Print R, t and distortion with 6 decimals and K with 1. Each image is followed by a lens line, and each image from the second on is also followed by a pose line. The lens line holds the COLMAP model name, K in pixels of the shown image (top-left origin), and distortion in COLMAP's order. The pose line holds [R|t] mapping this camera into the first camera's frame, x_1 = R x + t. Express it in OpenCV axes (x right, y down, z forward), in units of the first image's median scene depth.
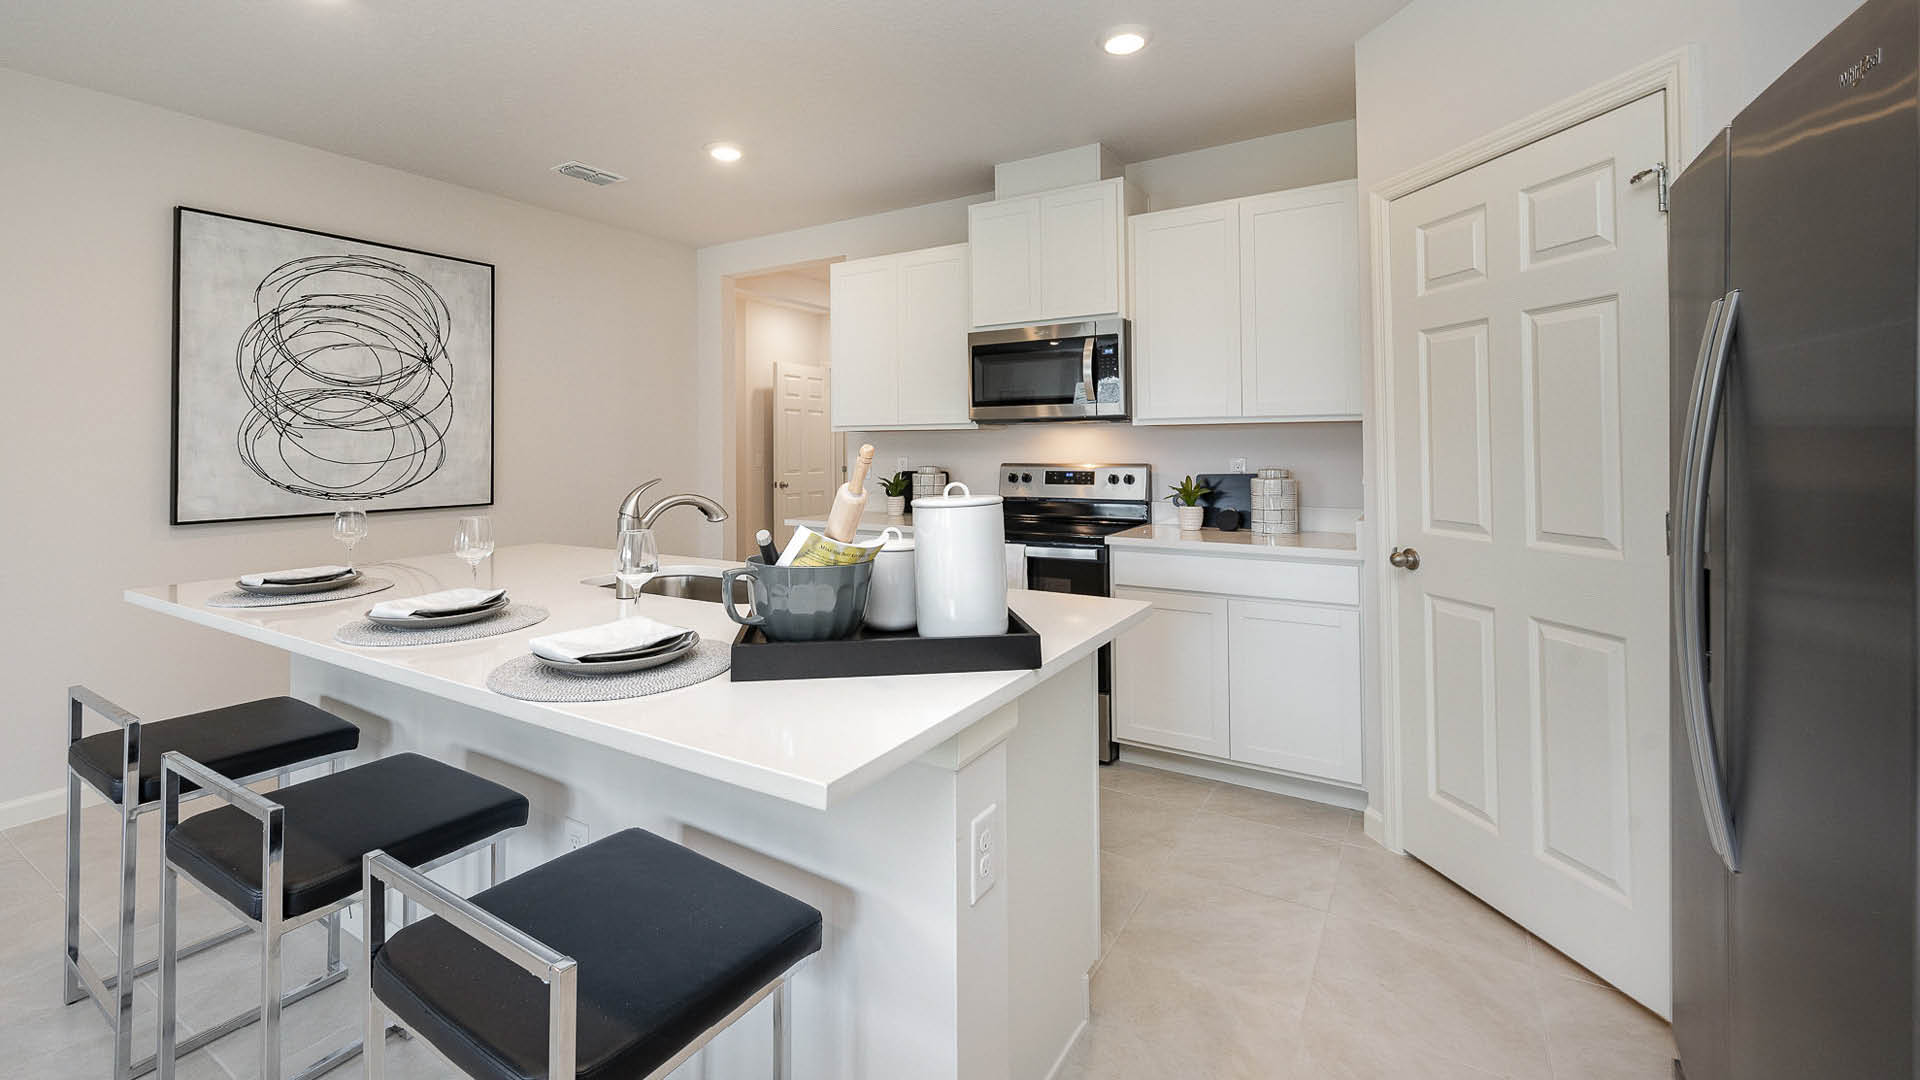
lens RADIAL K [[784.1, 0, 921.3], [0, 784.1, 435.8], [0, 0, 1]] dist [0.001943, -0.000397]
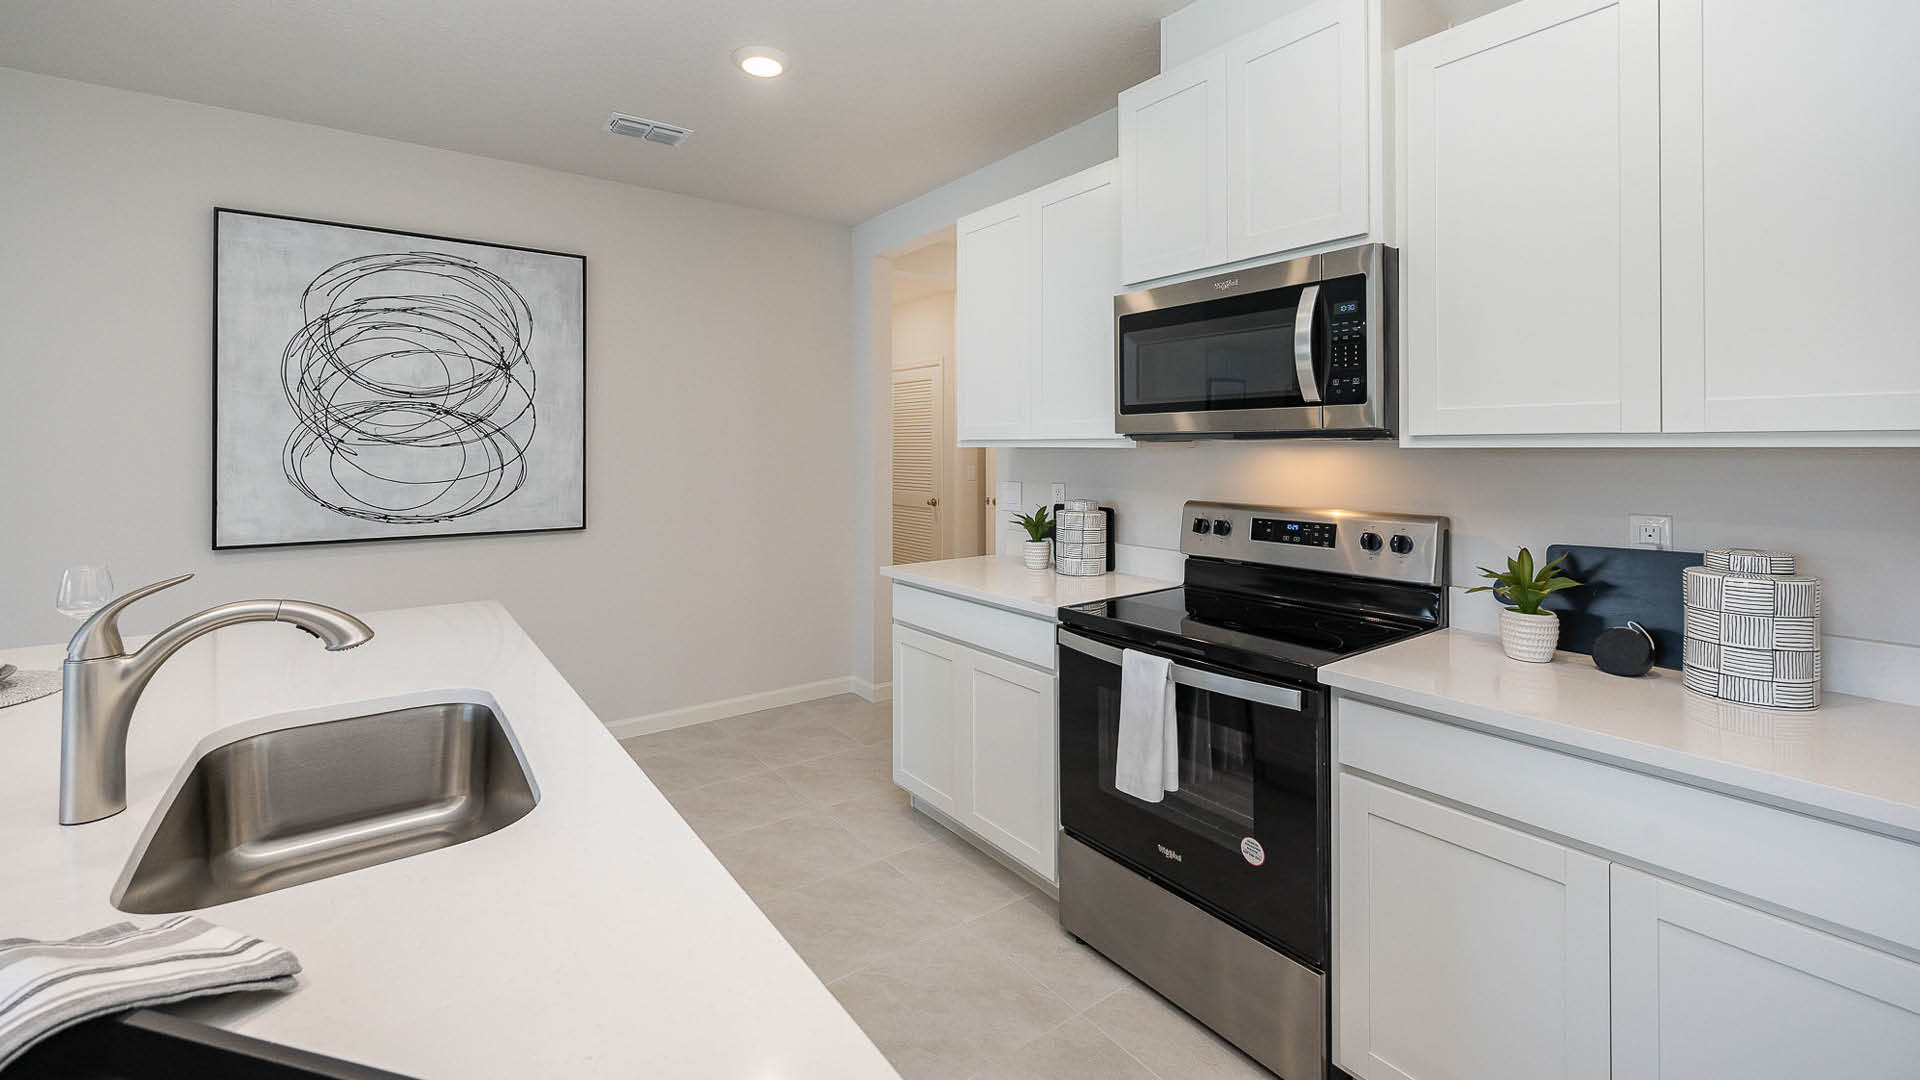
lens RADIAL K [[784.1, 0, 944.2], [0, 784.1, 438.6], [0, 0, 1]] dist [0.001943, -0.000397]
pose [[0.933506, 0.001751, -0.358558, 0.163936], [-0.000878, 0.999996, 0.002598, -0.018911], [0.358561, -0.002111, 0.933504, 0.377234]]
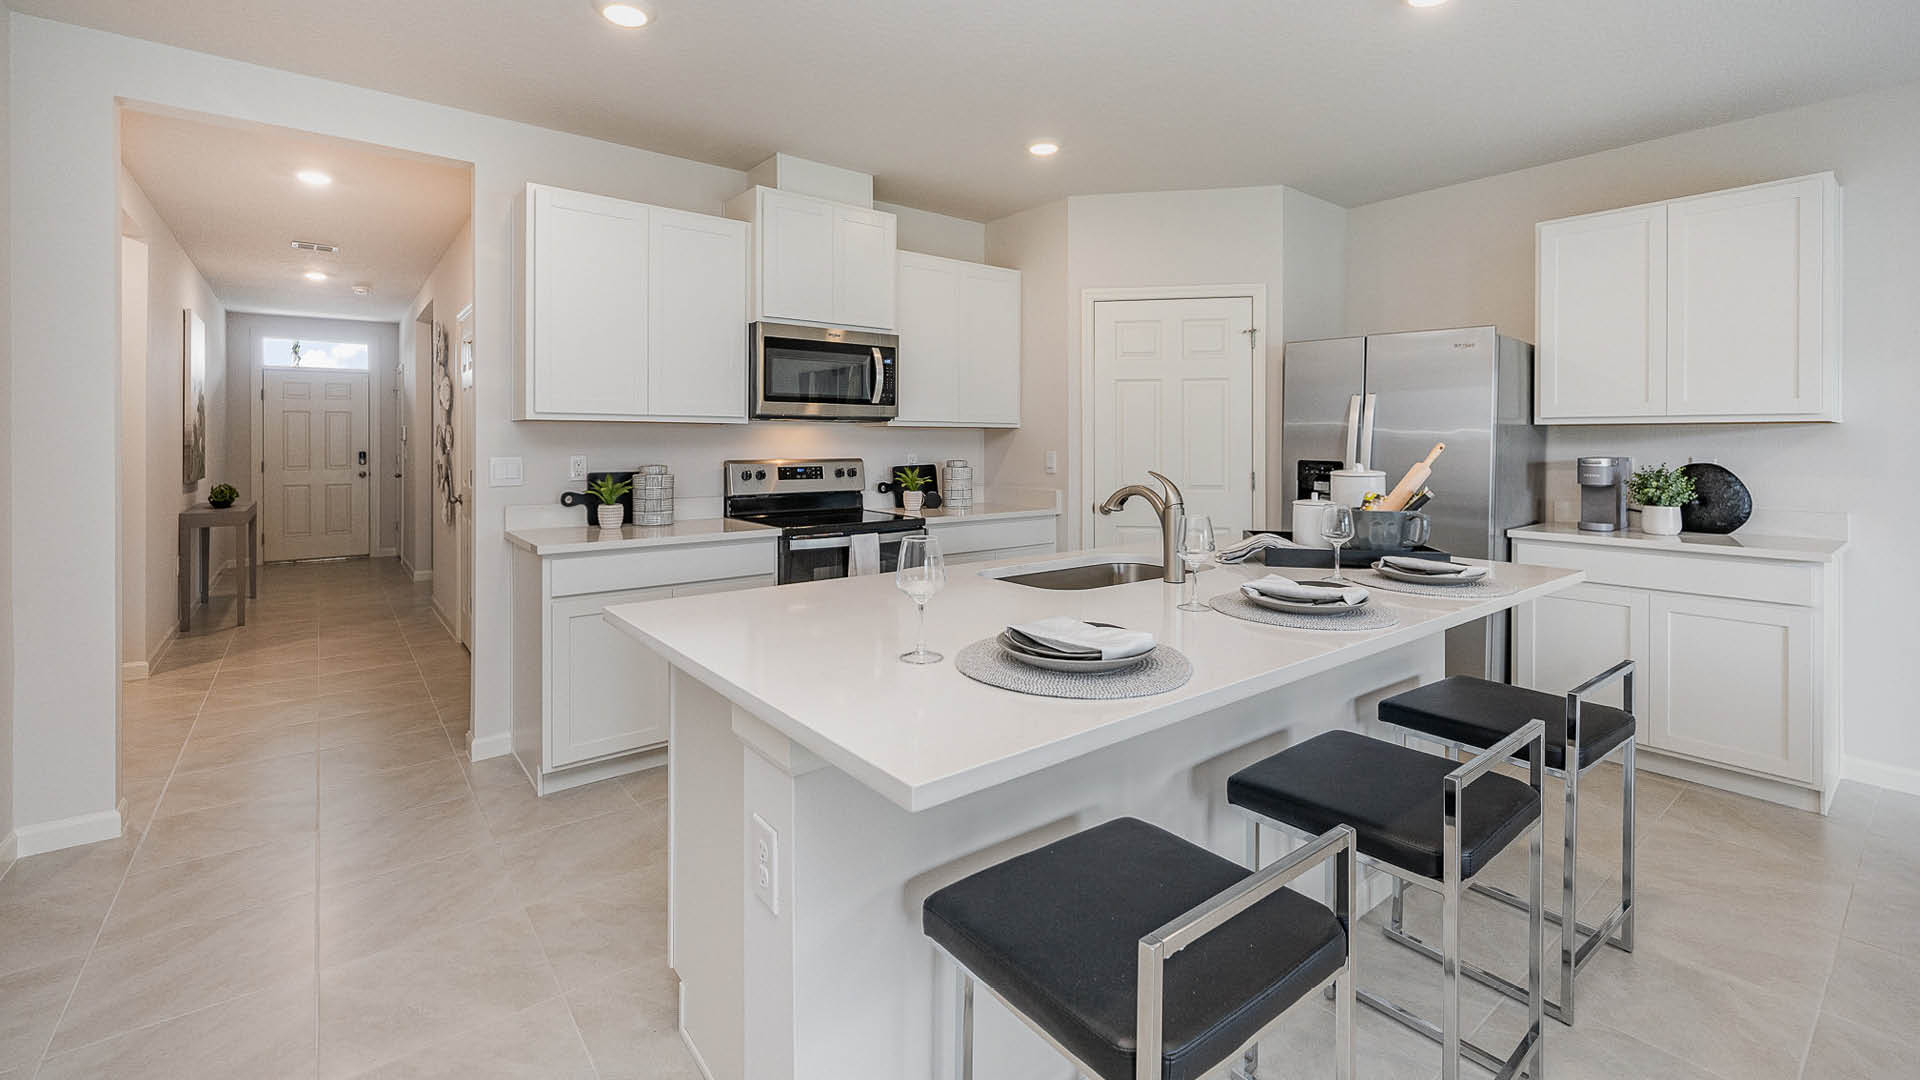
lens RADIAL K [[804.5, 0, 958.9], [0, 804.5, 443.2], [0, 0, 1]] dist [-0.001797, -0.000510]
pose [[0.340035, 0.007244, 0.940385, -0.786775], [-0.013793, 0.999901, -0.002715, 0.014164], [-0.940312, -0.012047, 0.340101, 0.460080]]
